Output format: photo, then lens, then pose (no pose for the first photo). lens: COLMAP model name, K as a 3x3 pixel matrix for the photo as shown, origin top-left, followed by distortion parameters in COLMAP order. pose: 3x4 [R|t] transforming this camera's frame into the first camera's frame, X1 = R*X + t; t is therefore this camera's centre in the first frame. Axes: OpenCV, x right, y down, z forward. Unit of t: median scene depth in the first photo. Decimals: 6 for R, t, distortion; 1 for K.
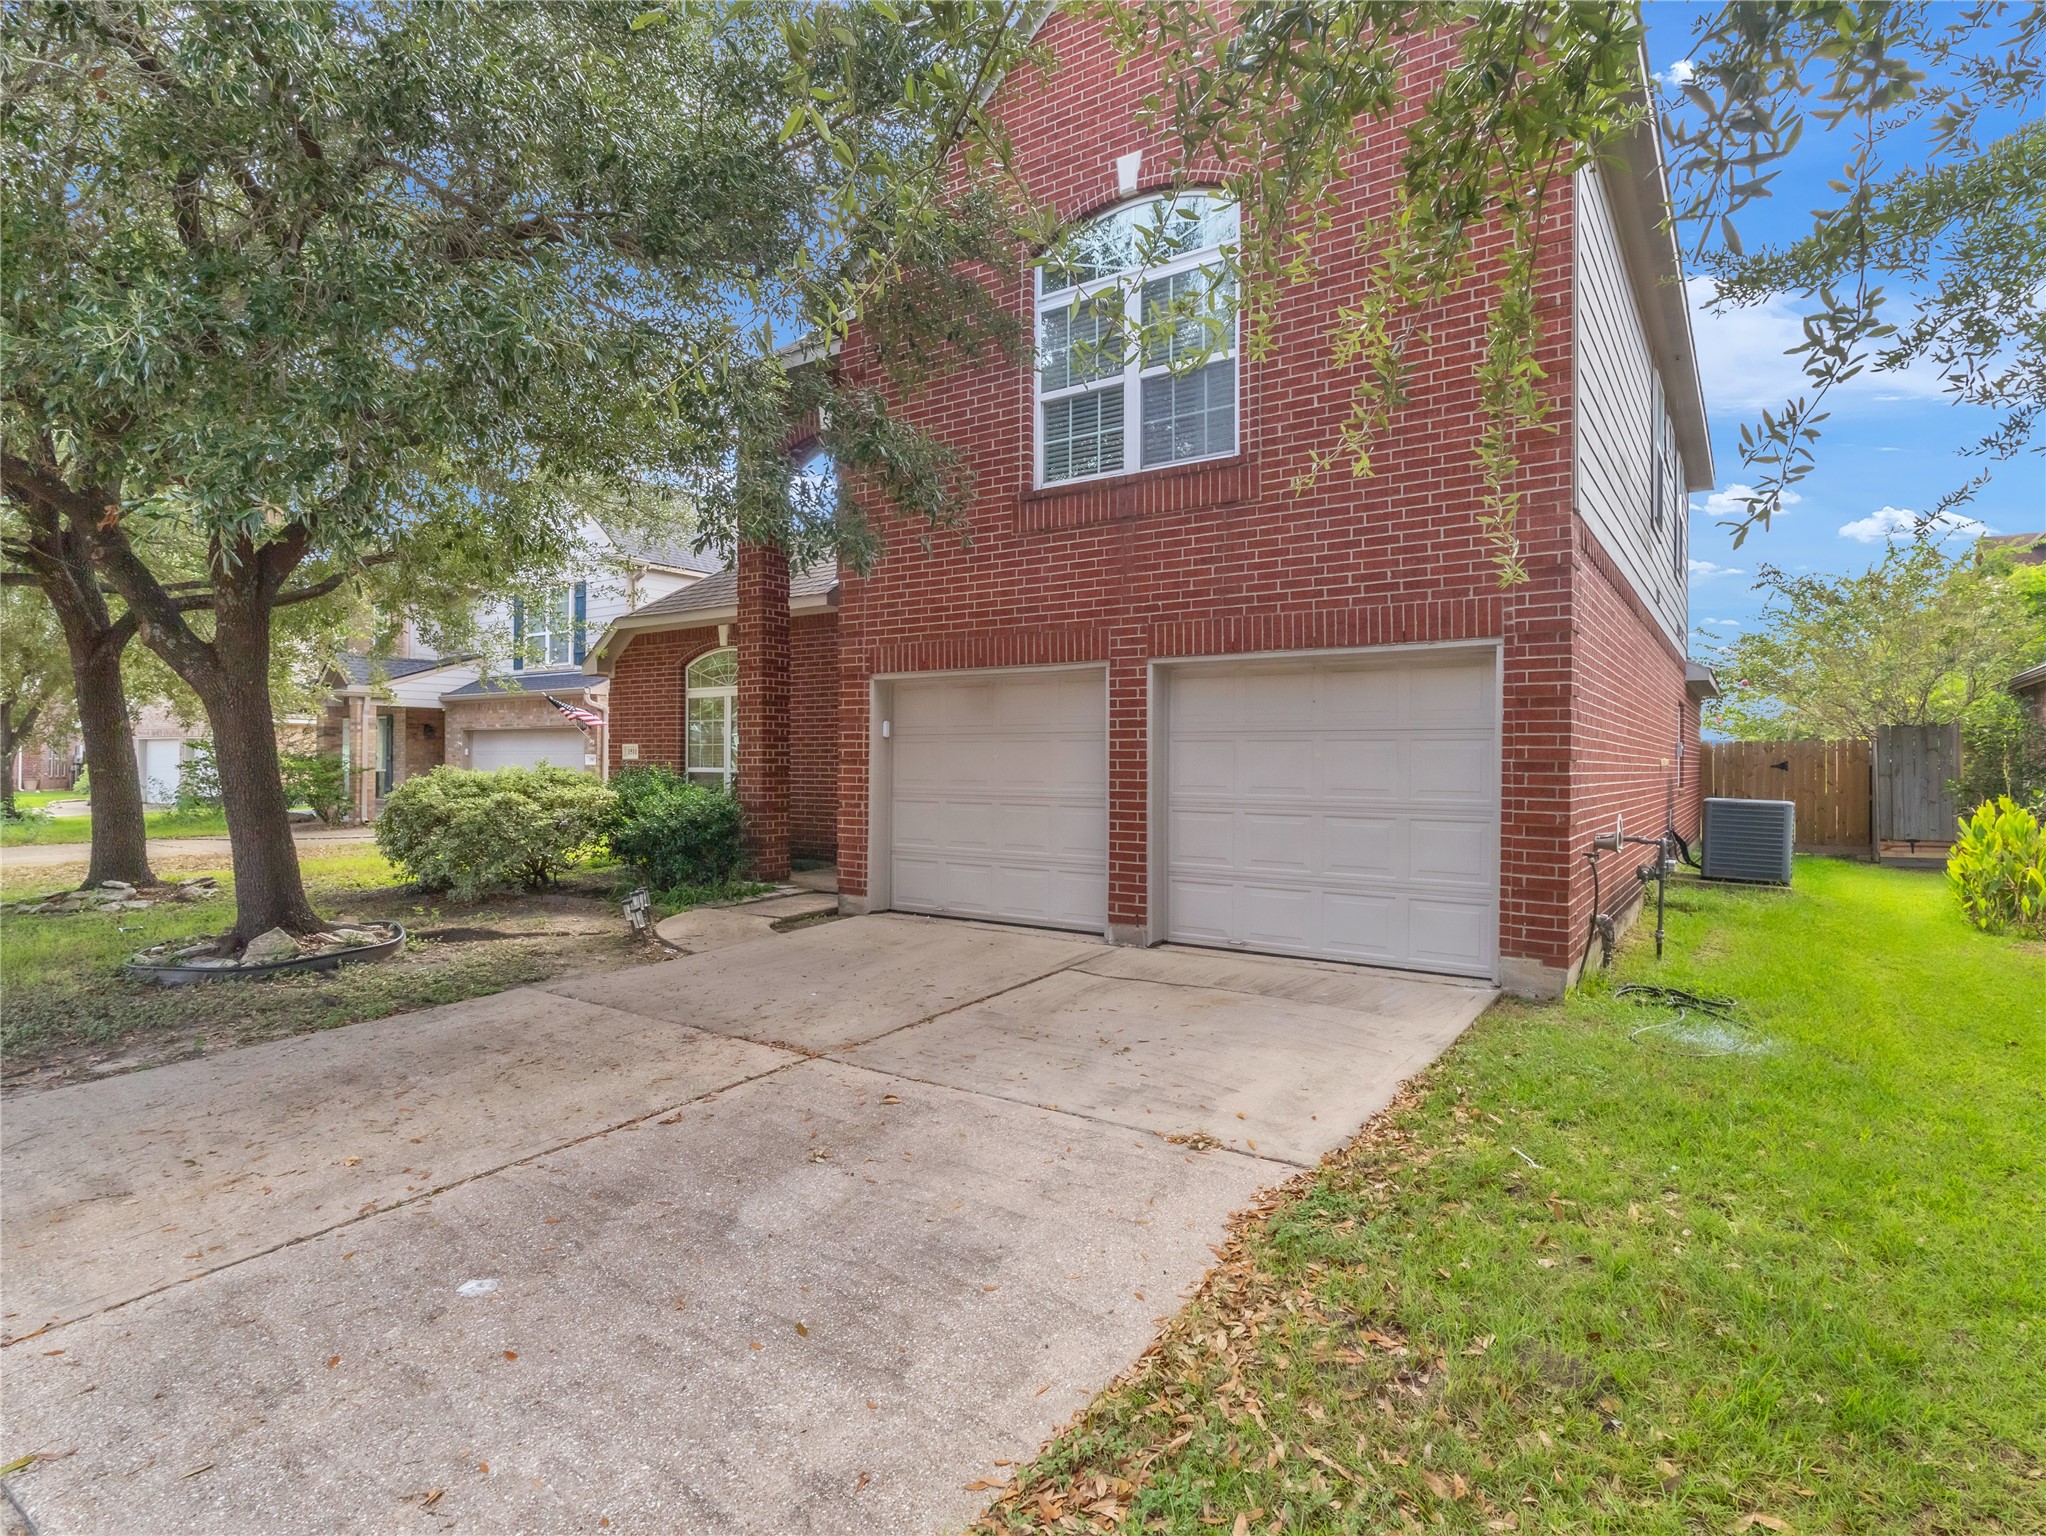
lens RADIAL K [[1059.8, 0, 1024.3], [0, 1059.8, 767.2], [0, 0, 1]] dist [-0.001006, -0.000154]
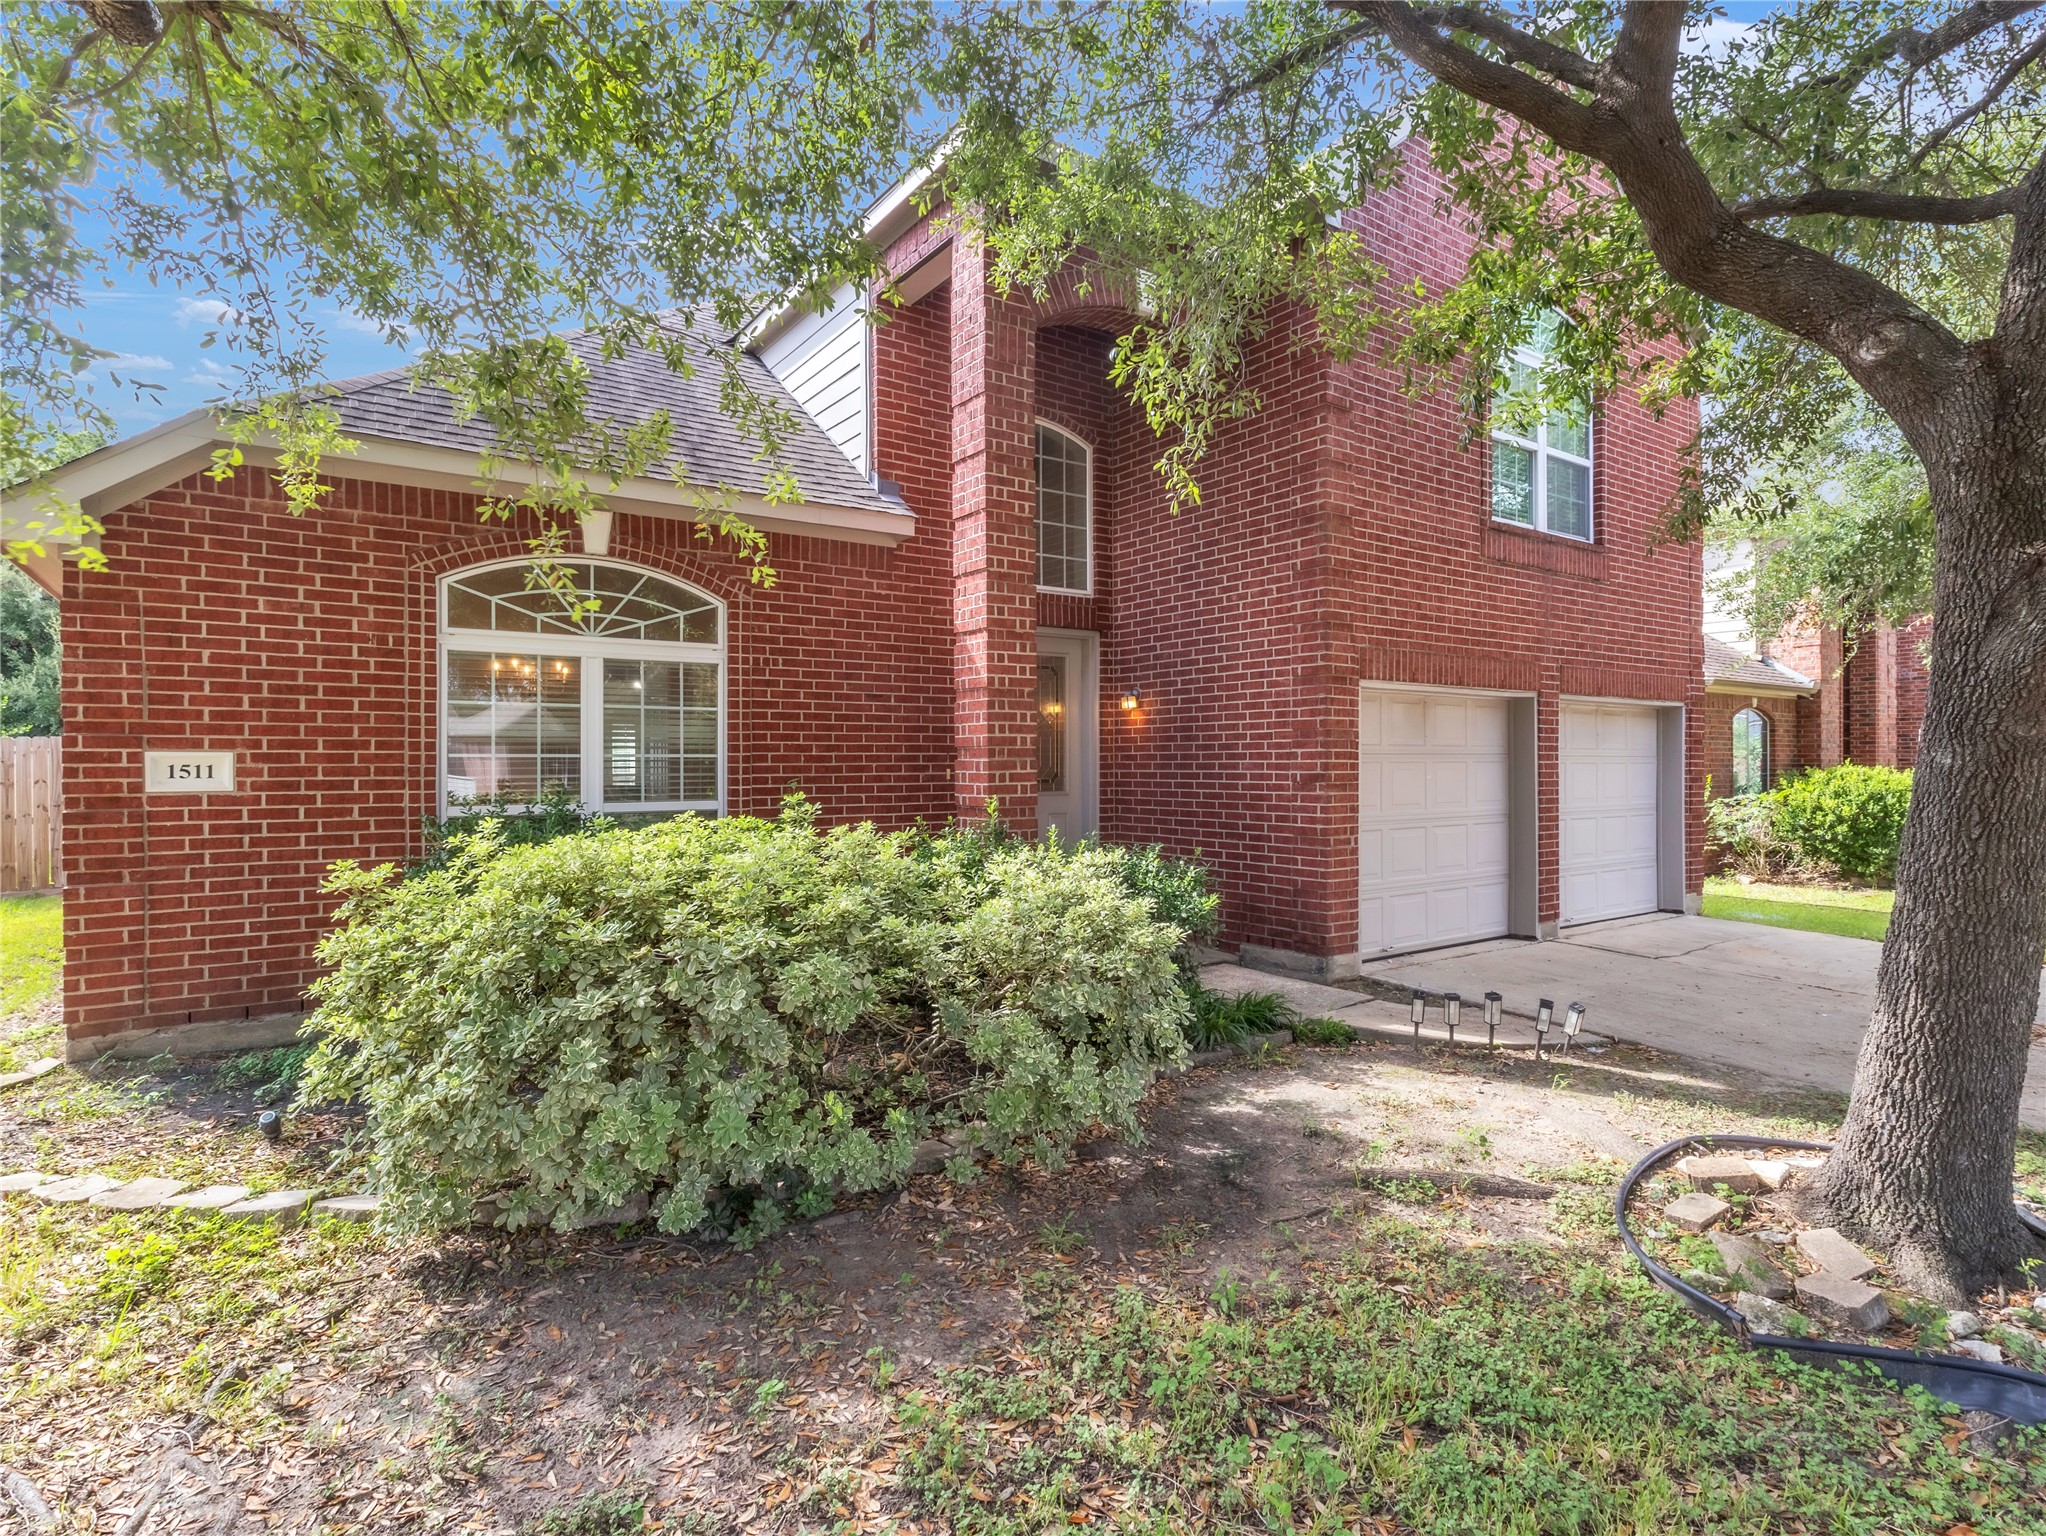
lens RADIAL K [[1059.8, 0, 1023.5], [0, 1059.8, 760.5], [0, 0, 1]] dist [-0.001006, -0.000154]
pose [[0.350591, -0.007955, 0.936495, -1.056652], [0.004524, 0.999967, 0.006801, -0.033776], [-0.936518, 0.001853, 0.350615, 1.005230]]
